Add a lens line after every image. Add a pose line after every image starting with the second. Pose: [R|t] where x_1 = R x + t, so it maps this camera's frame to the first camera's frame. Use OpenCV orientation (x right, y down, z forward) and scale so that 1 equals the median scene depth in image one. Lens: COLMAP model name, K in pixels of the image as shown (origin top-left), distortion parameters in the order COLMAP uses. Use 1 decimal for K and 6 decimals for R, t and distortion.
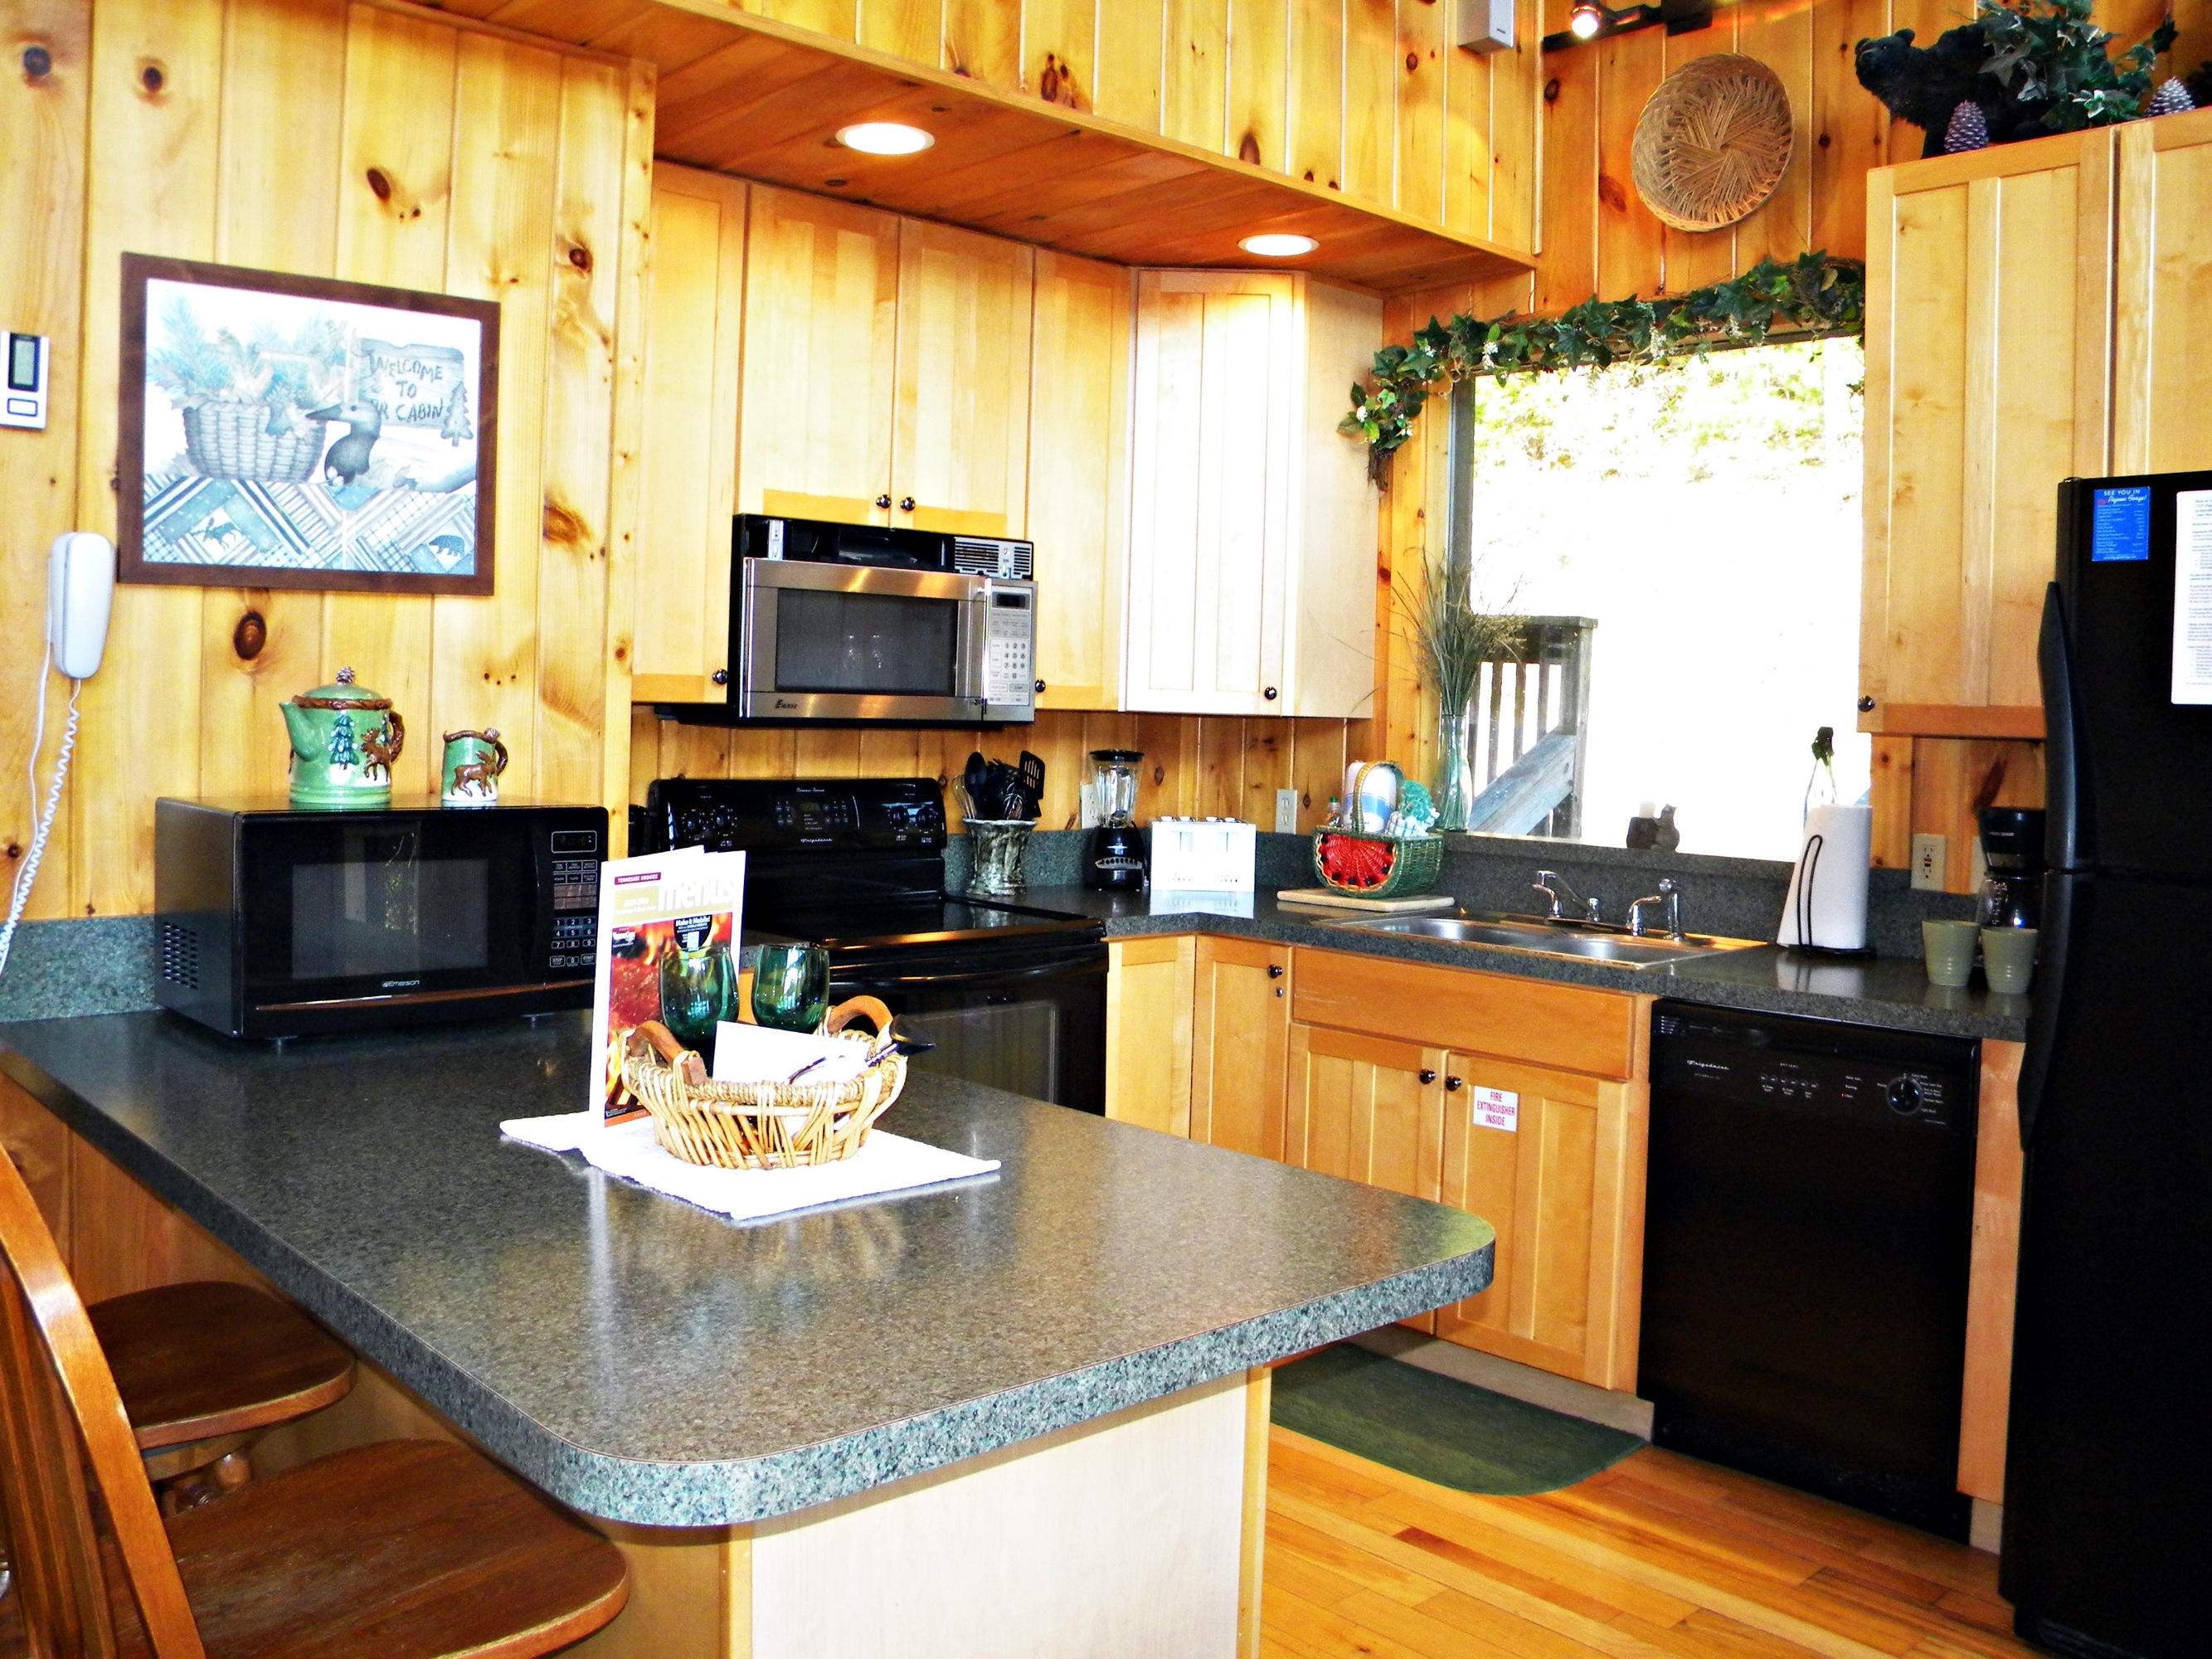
lens RADIAL K [[1844.5, 0, 1103.5], [0, 1844.5, 808.1], [0, 0, 1]] dist [-0.206194, 0.137653]
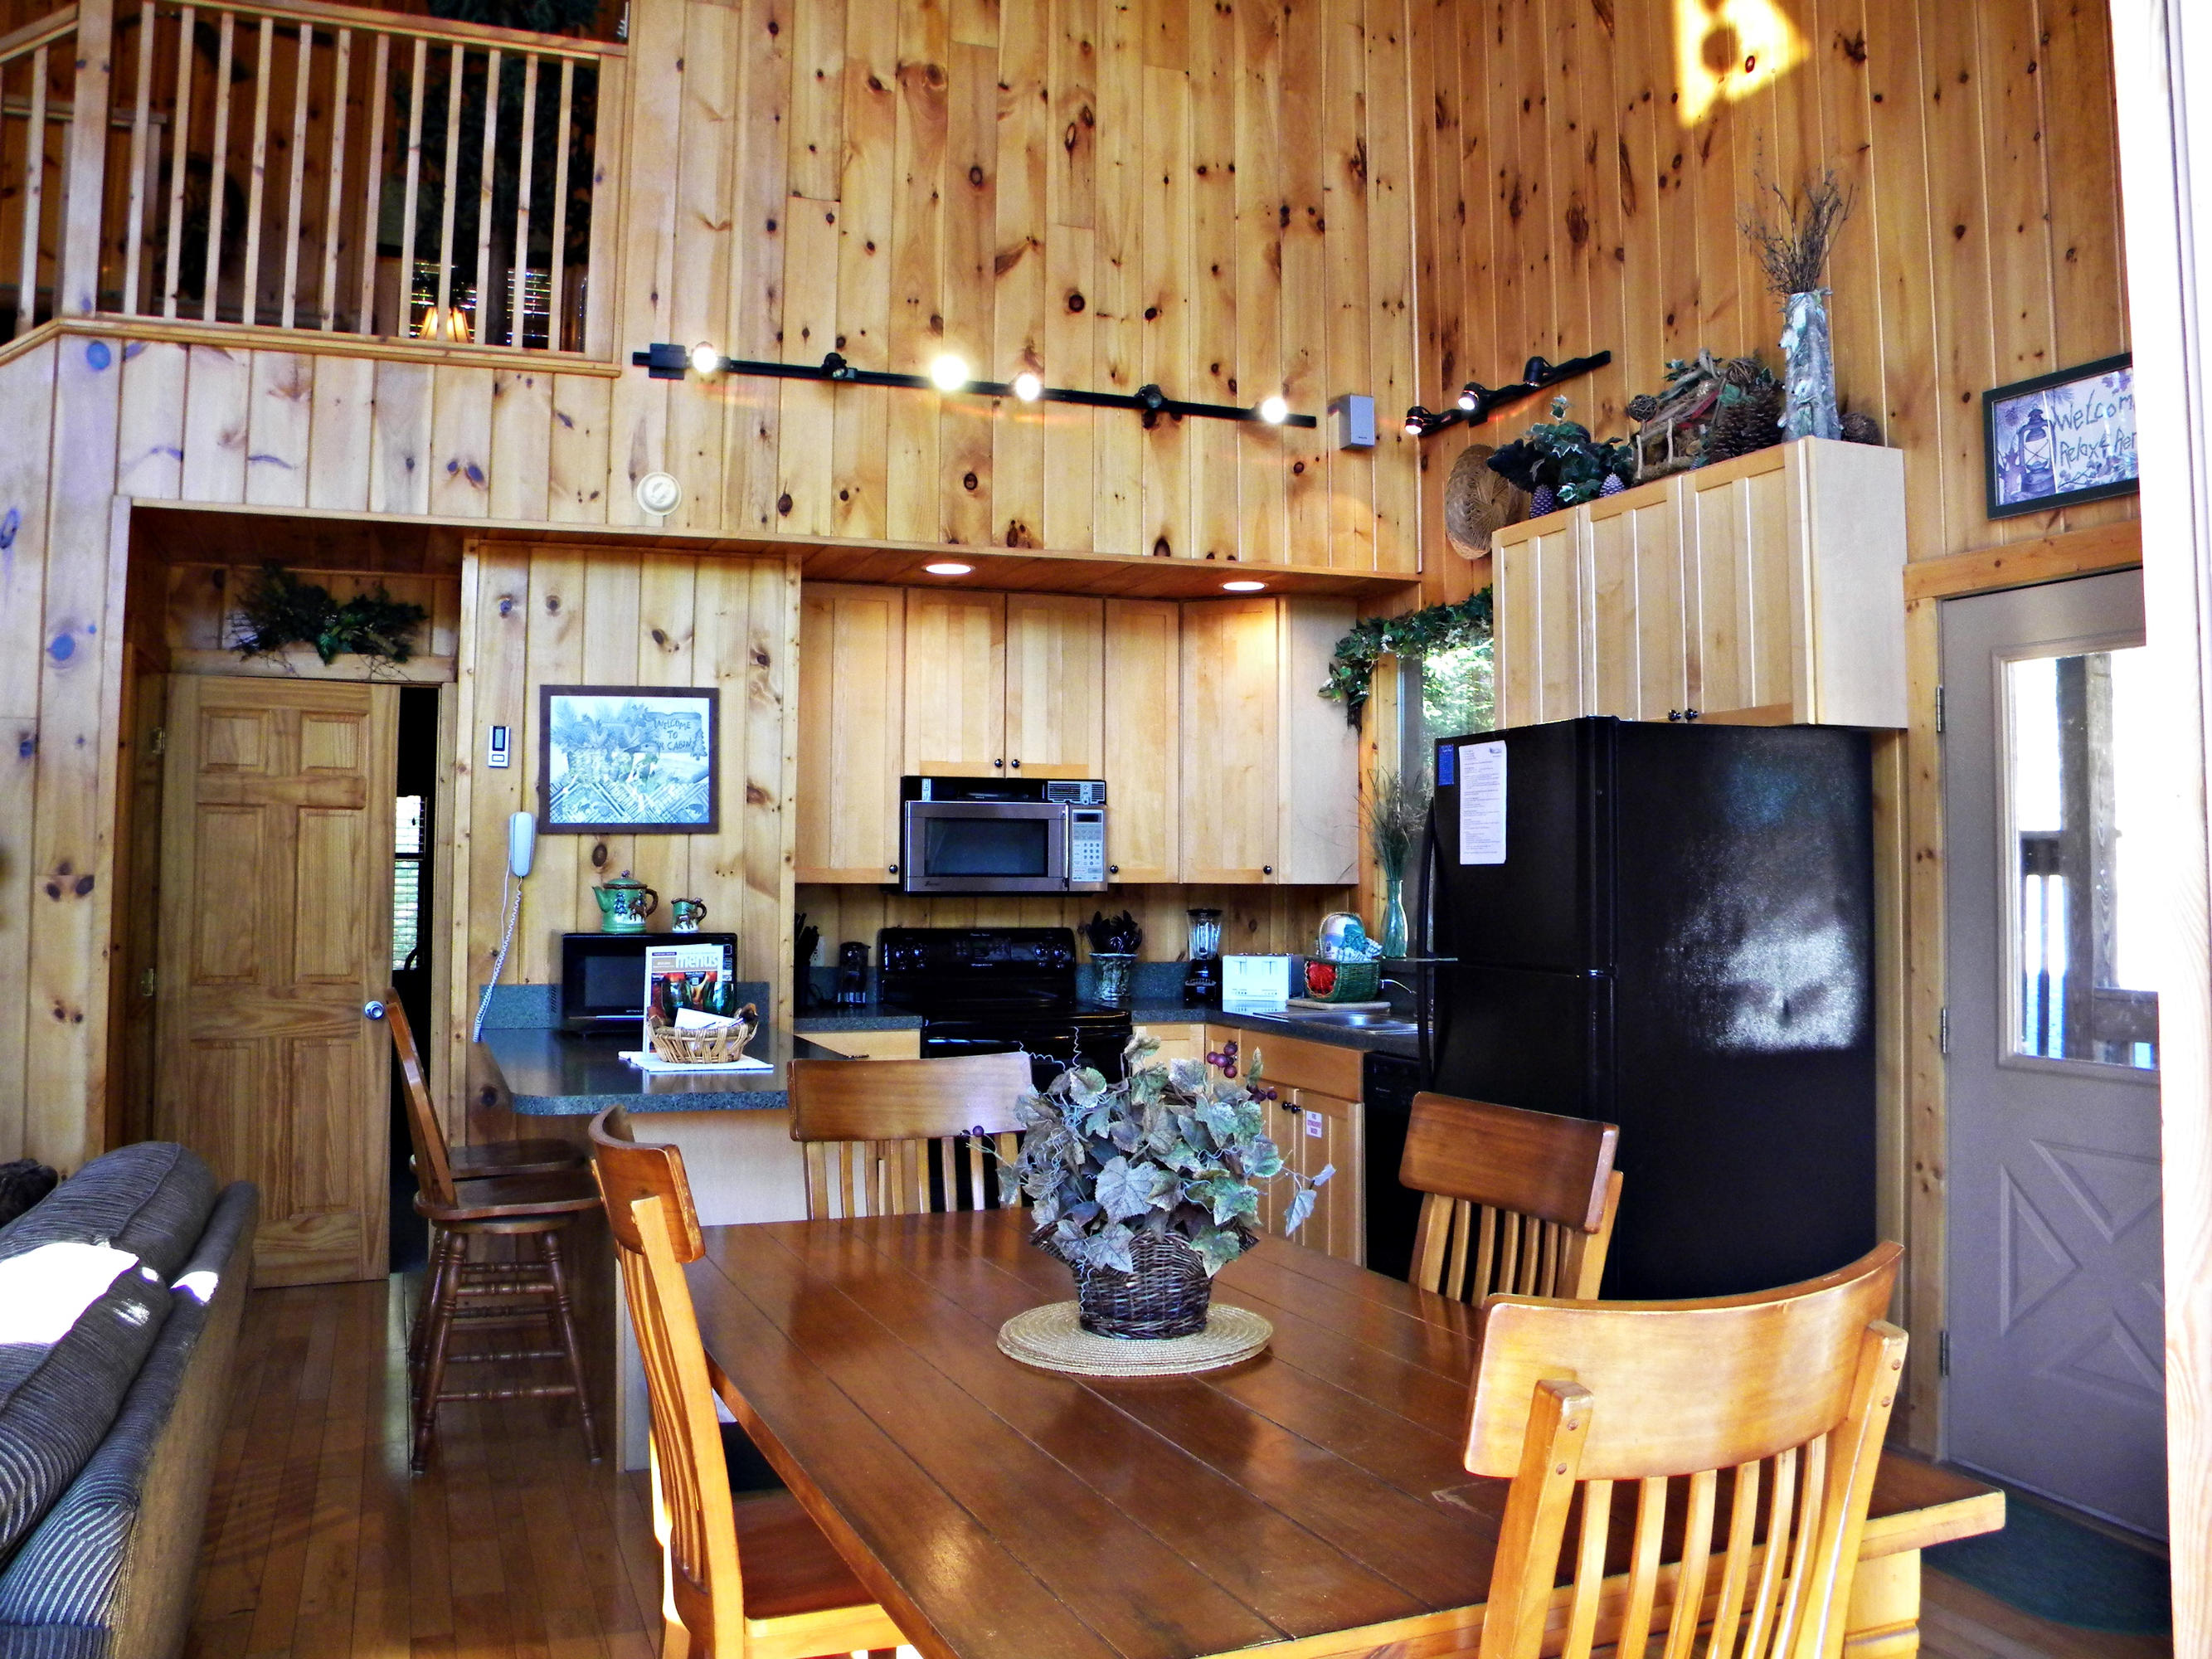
lens RADIAL K [[1792.8, 0, 1106.0], [0, 1792.8, 829.5], [0, 0, 1]] dist [-0.249002, 0.000142]
pose [[0.932389, -0.033559, -0.359896, 0.625487], [0.002634, 0.996285, -0.086076, 0.040949], [0.361448, 0.079308, 0.929013, -0.553868]]
